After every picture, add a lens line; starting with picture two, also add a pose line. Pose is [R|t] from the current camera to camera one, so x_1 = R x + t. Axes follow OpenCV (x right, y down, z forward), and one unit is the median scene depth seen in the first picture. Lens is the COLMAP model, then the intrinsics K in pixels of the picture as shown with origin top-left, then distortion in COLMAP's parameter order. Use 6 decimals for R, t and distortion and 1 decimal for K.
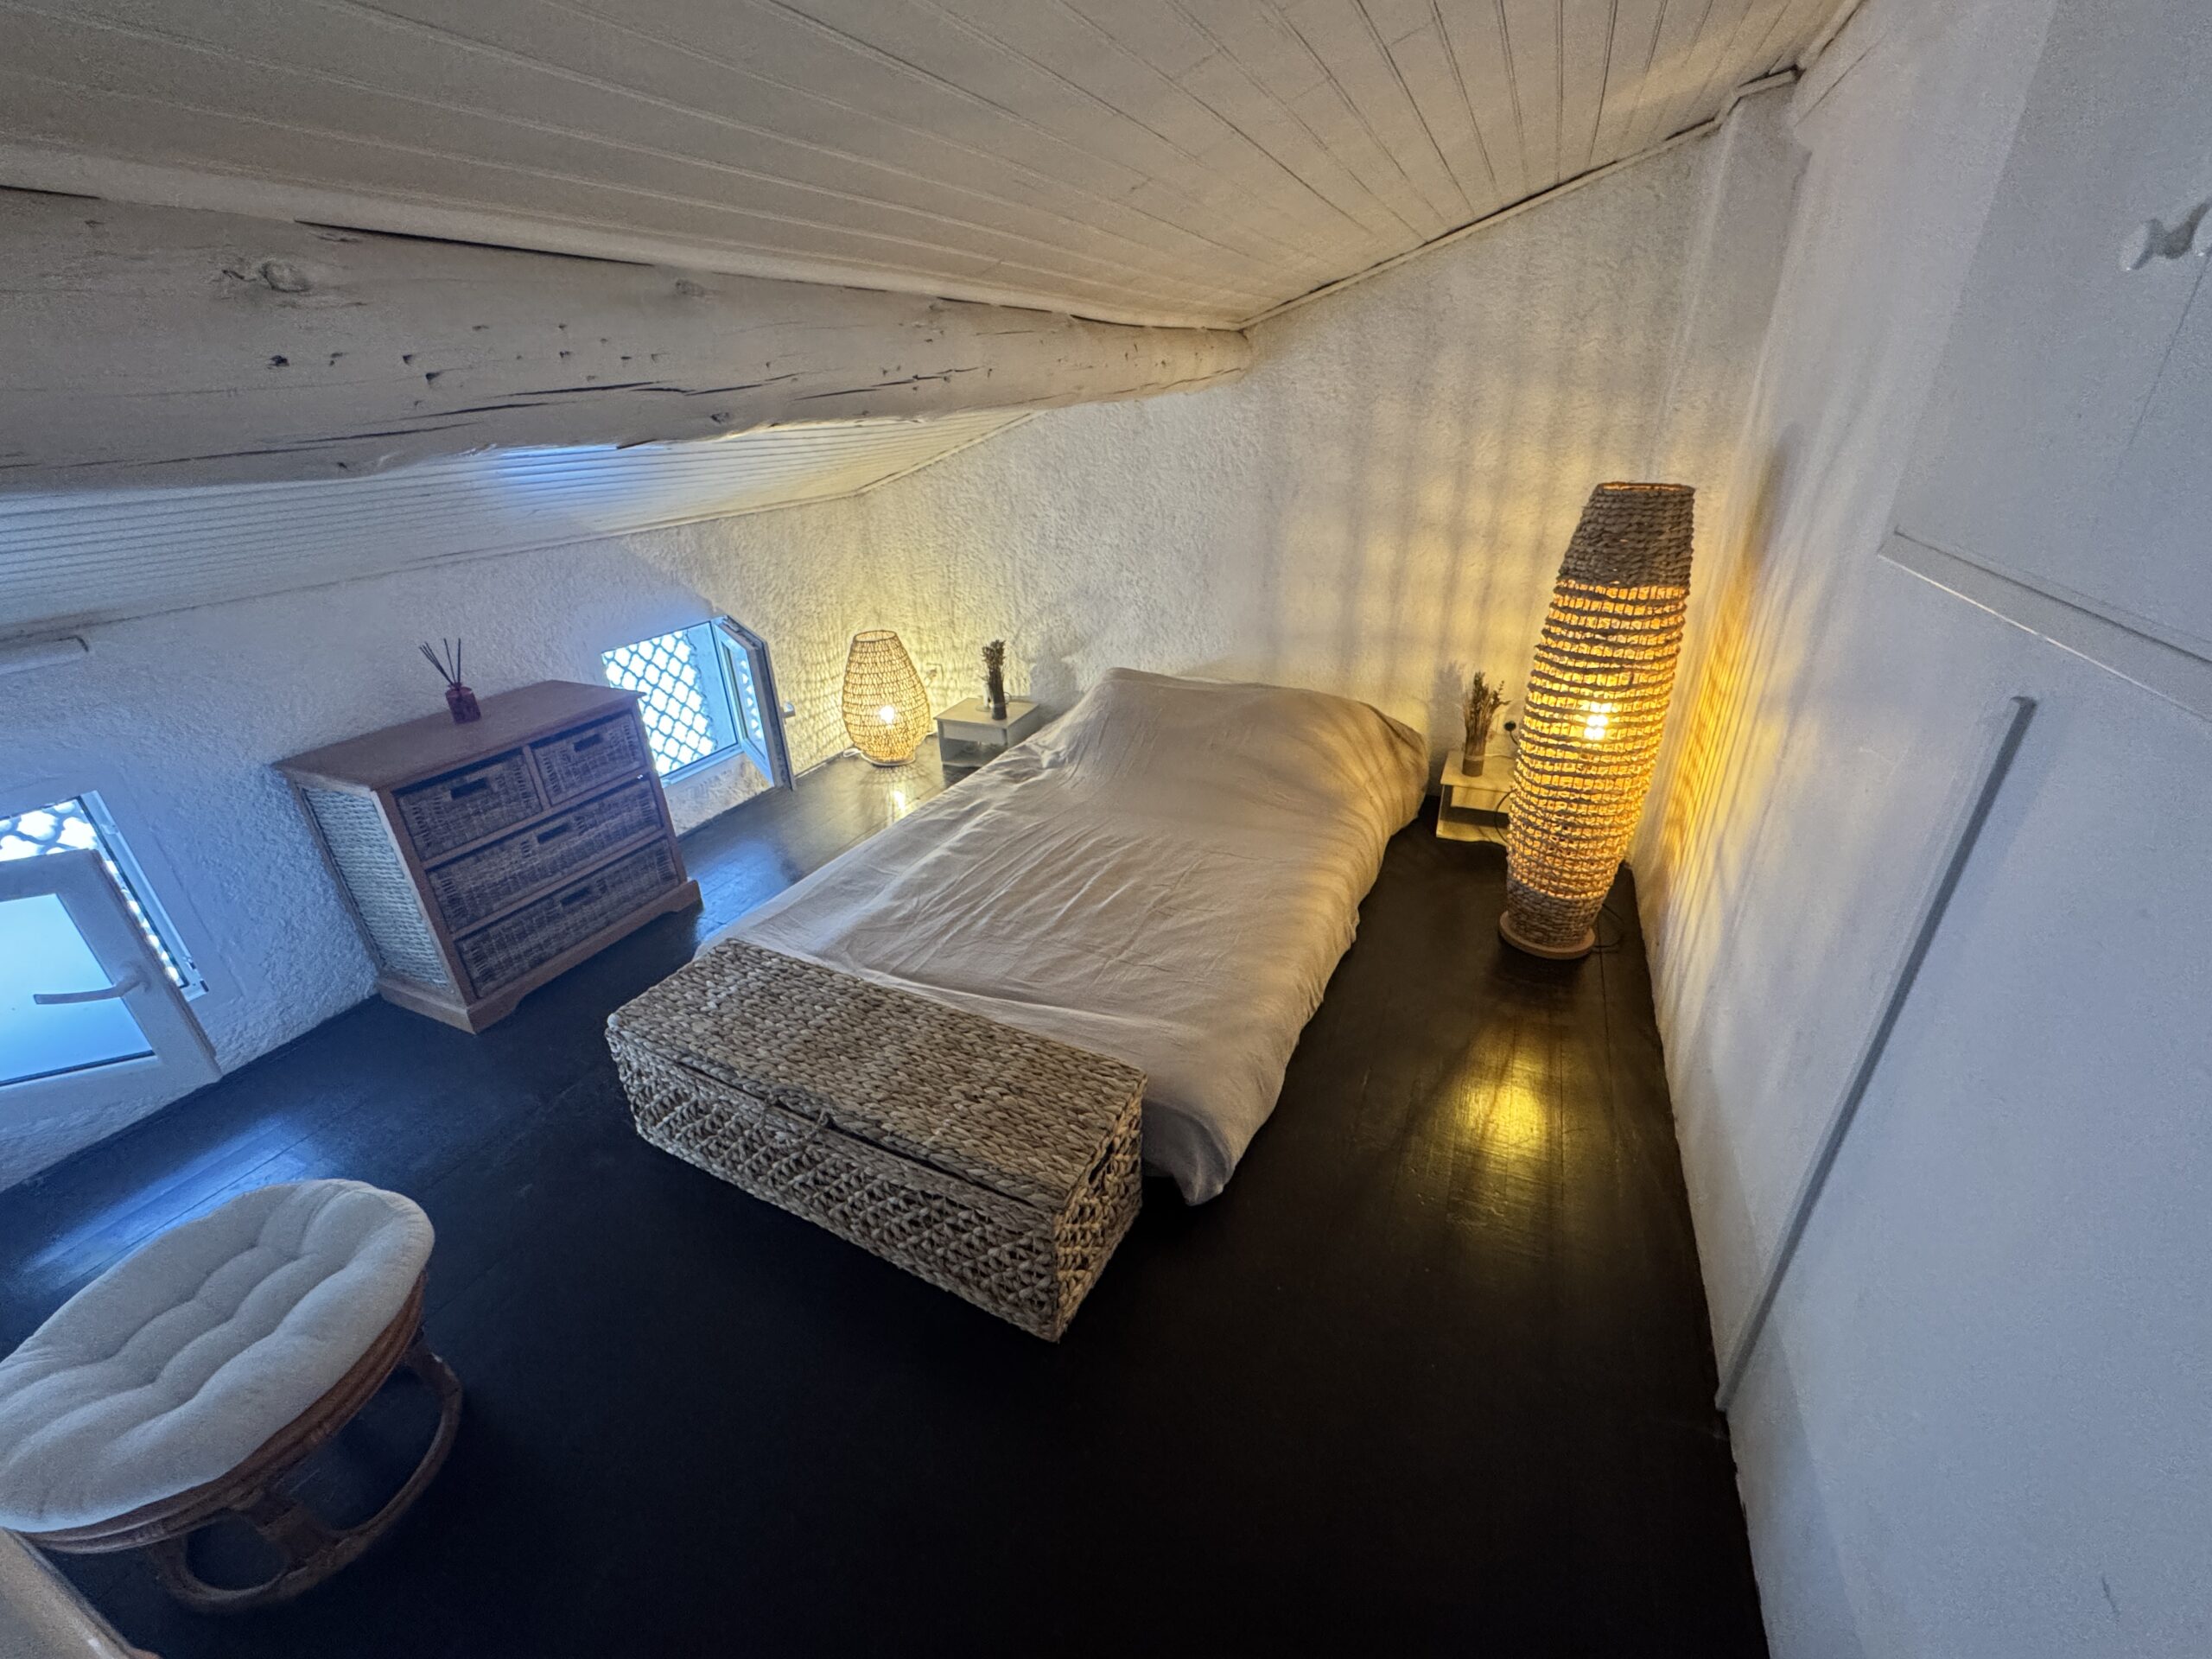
lens RADIAL K [[883.1, 0, 1103.3], [0, 883.1, 825.7], [0, 0, 1]] dist [-0.002936, 0.000006]
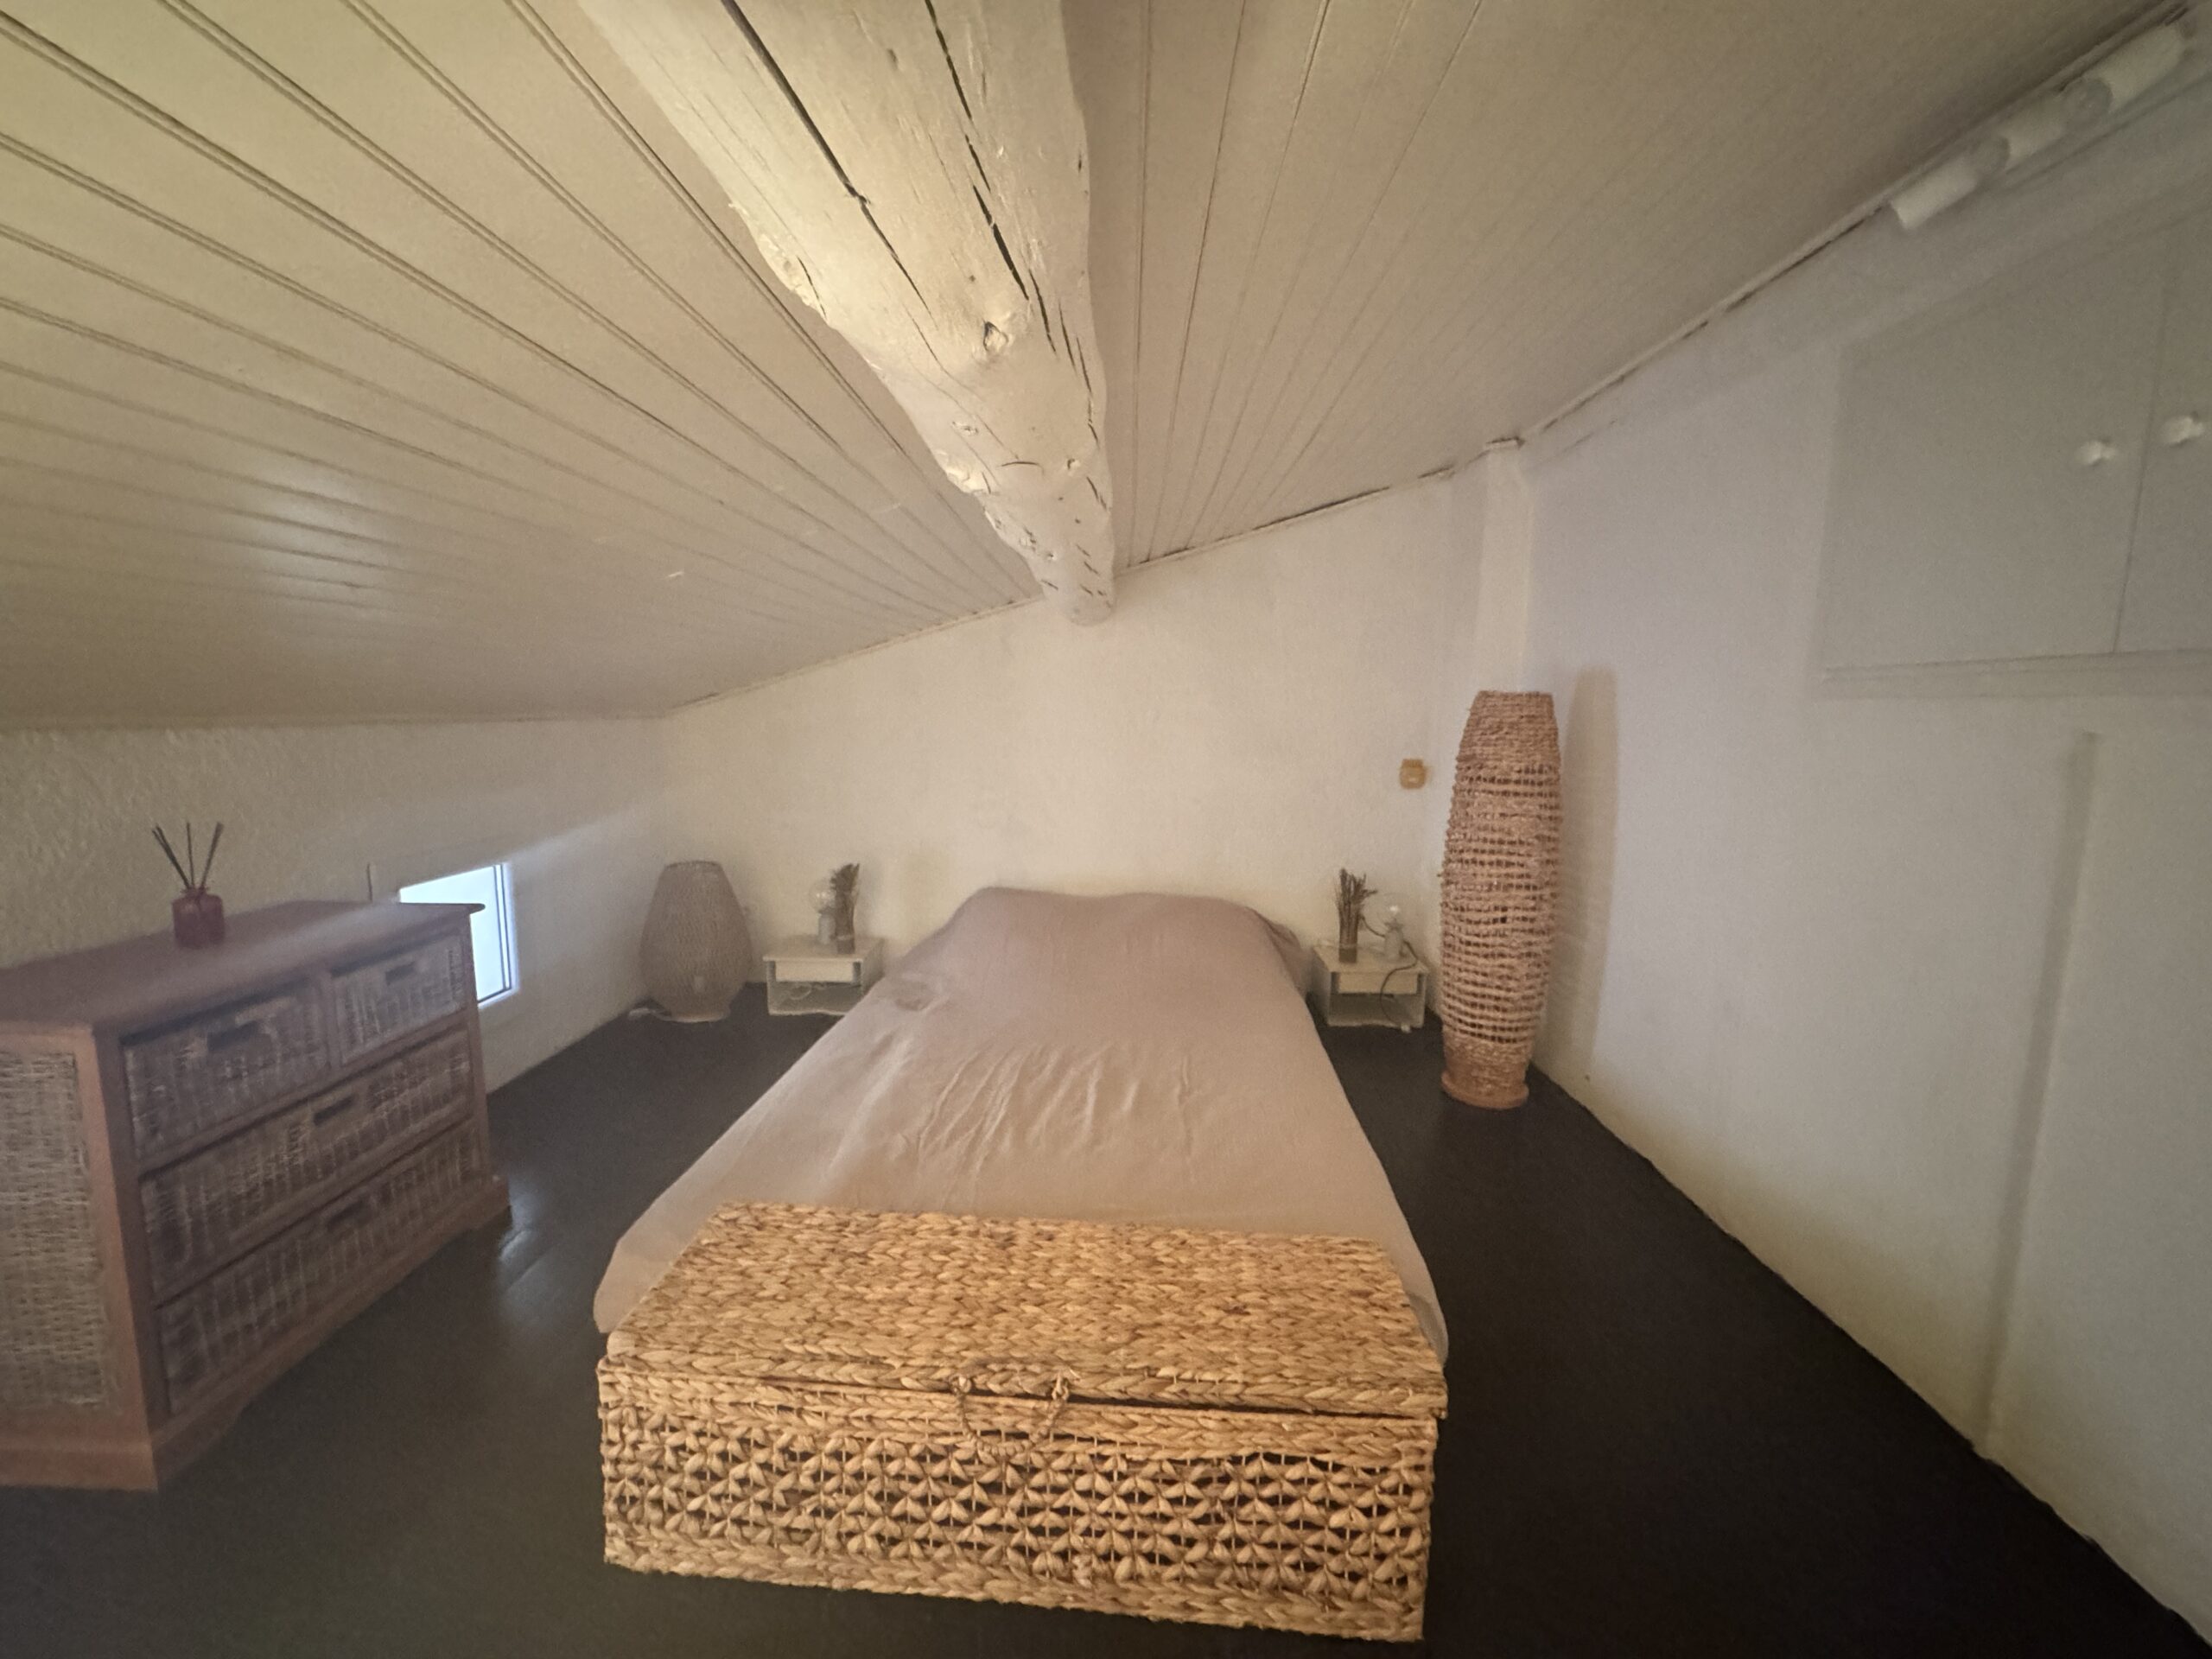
lens RADIAL K [[883.1, 0, 1108.8], [0, 883.1, 825.8], [0, 0, 1]] dist [-0.002936, 0.000006]
pose [[0.917398, -0.005471, 0.397934, -0.351180], [0.130317, 0.948908, -0.287385, 0.070618], [-0.376031, 0.315504, 0.871239, 0.145202]]
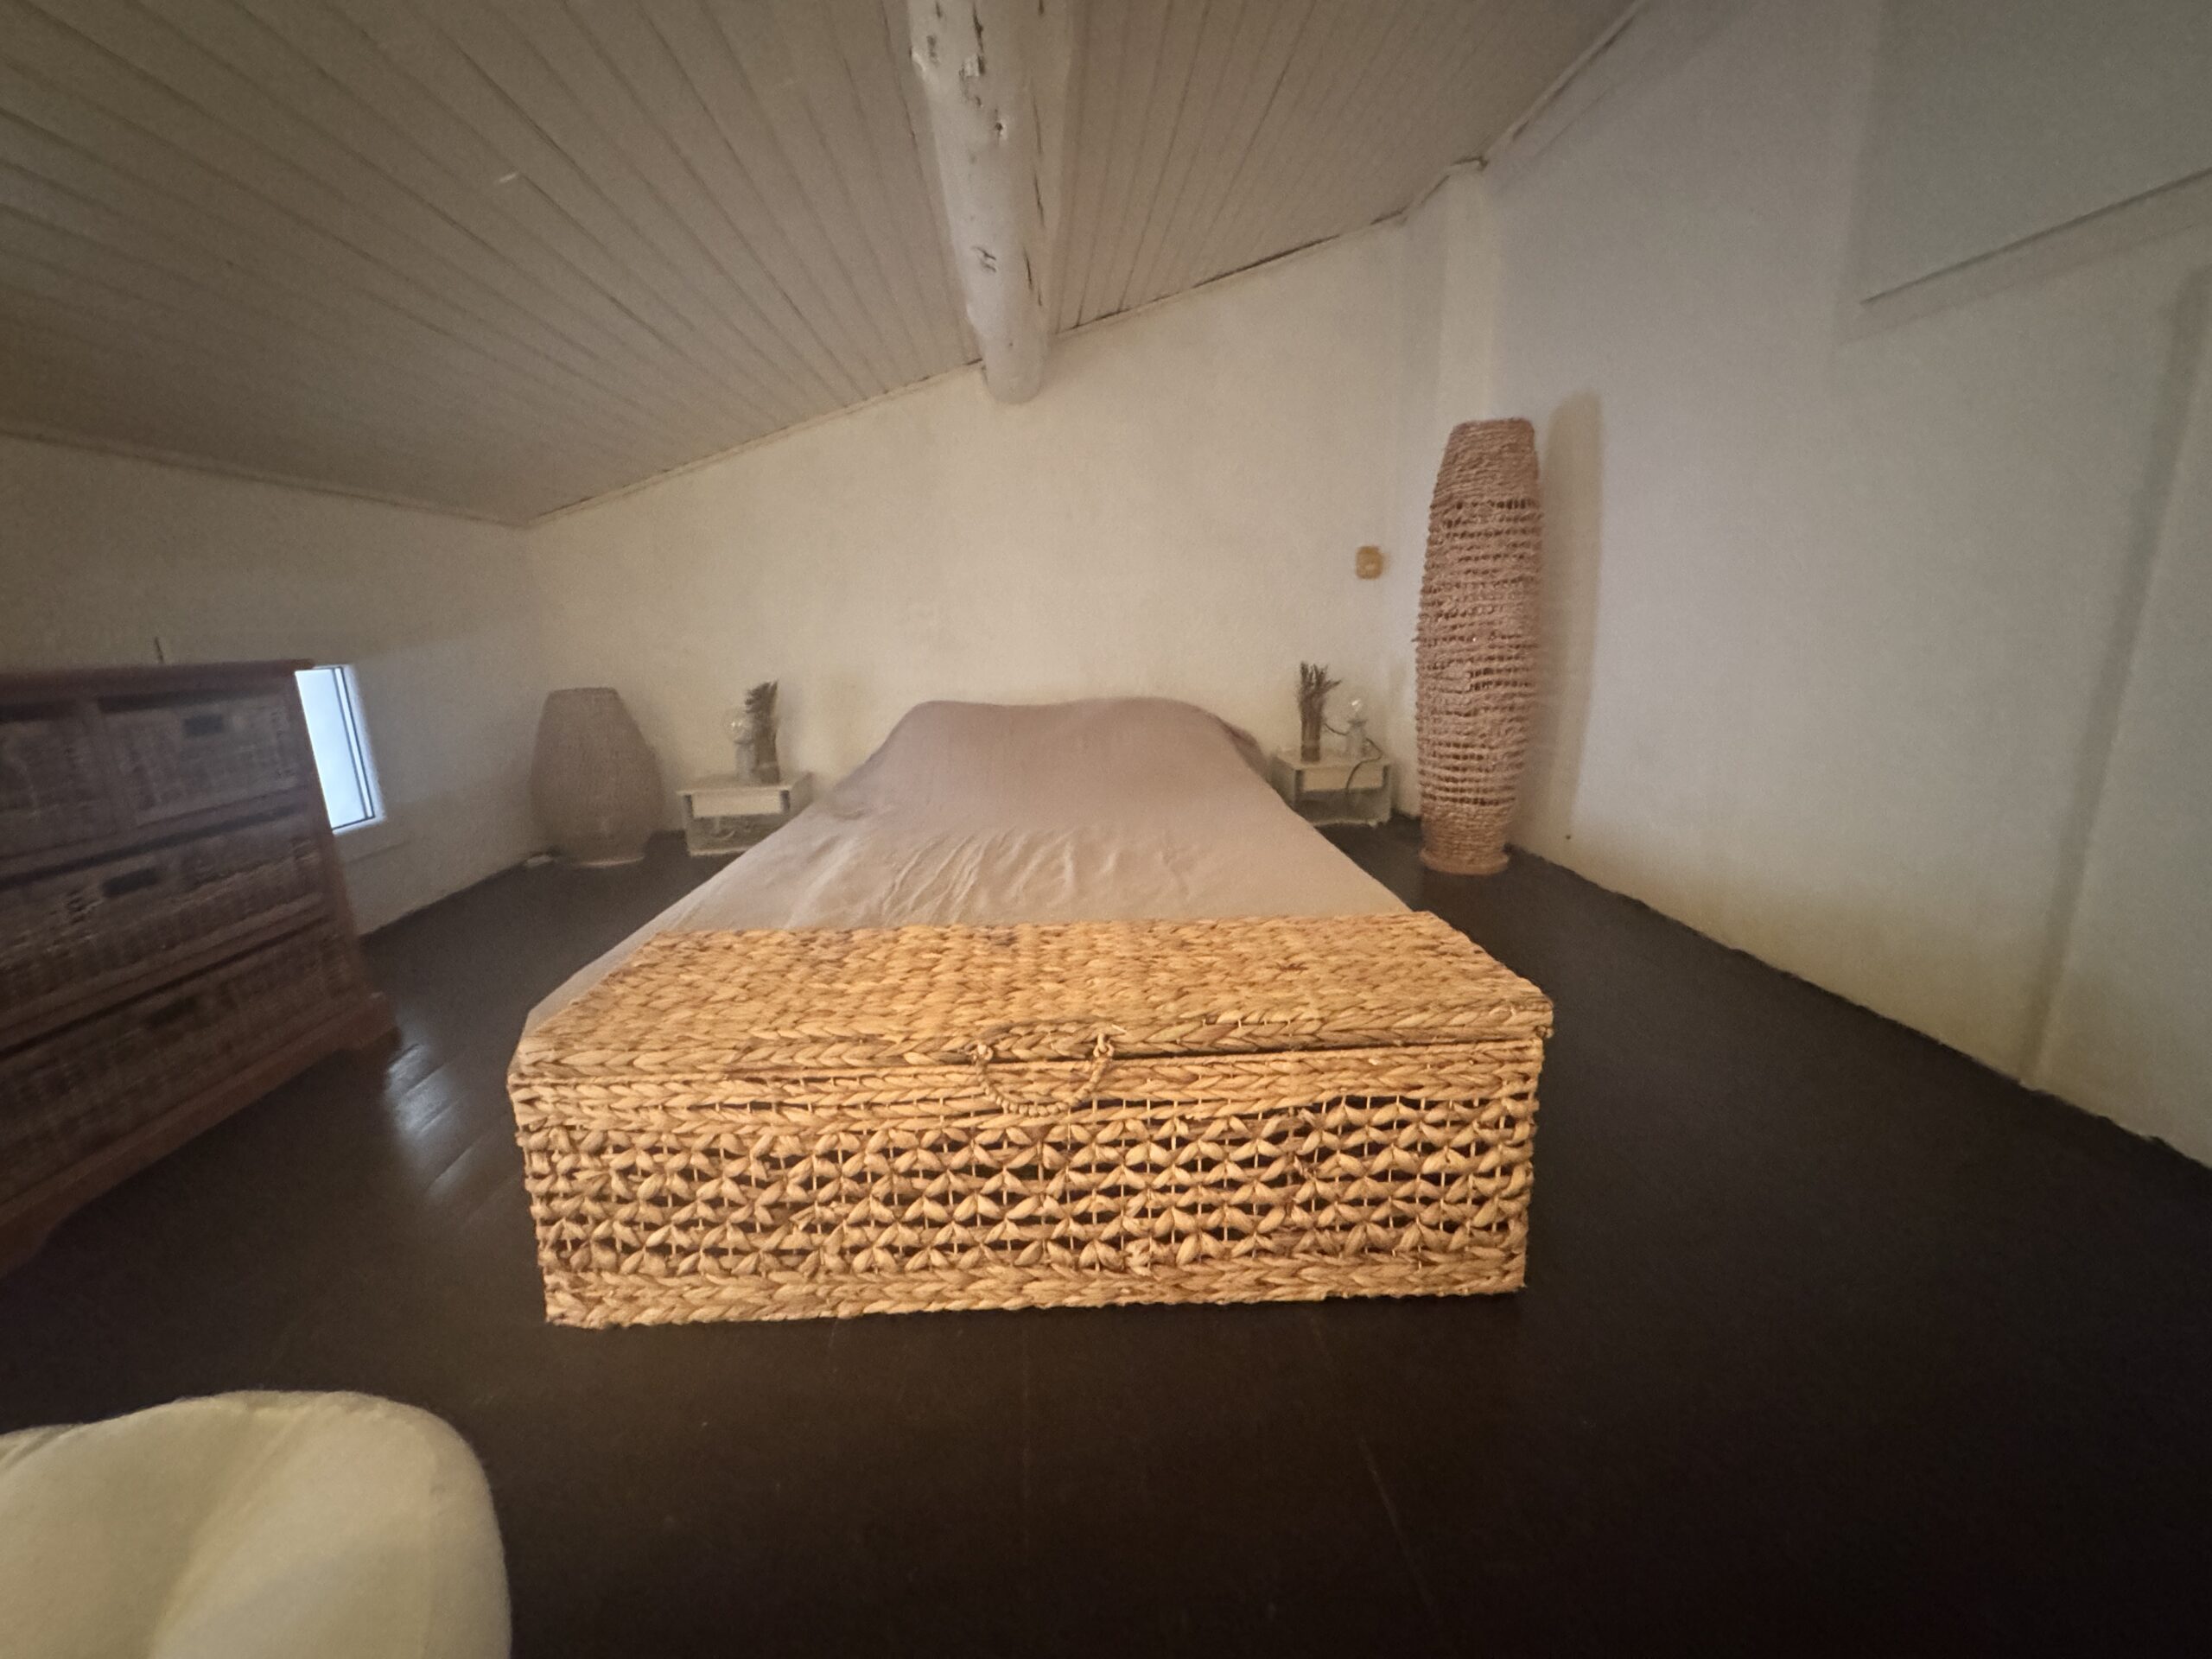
lens RADIAL K [[883.1, 0, 1110.0], [0, 883.1, 820.8], [0, 0, 1]] dist [-0.002936, 0.000006]
pose [[0.874093, -0.100219, 0.475309, -0.360149], [0.208780, 0.961007, -0.181318, 0.185317], [-0.438604, 0.257724, 0.860933, 0.290111]]
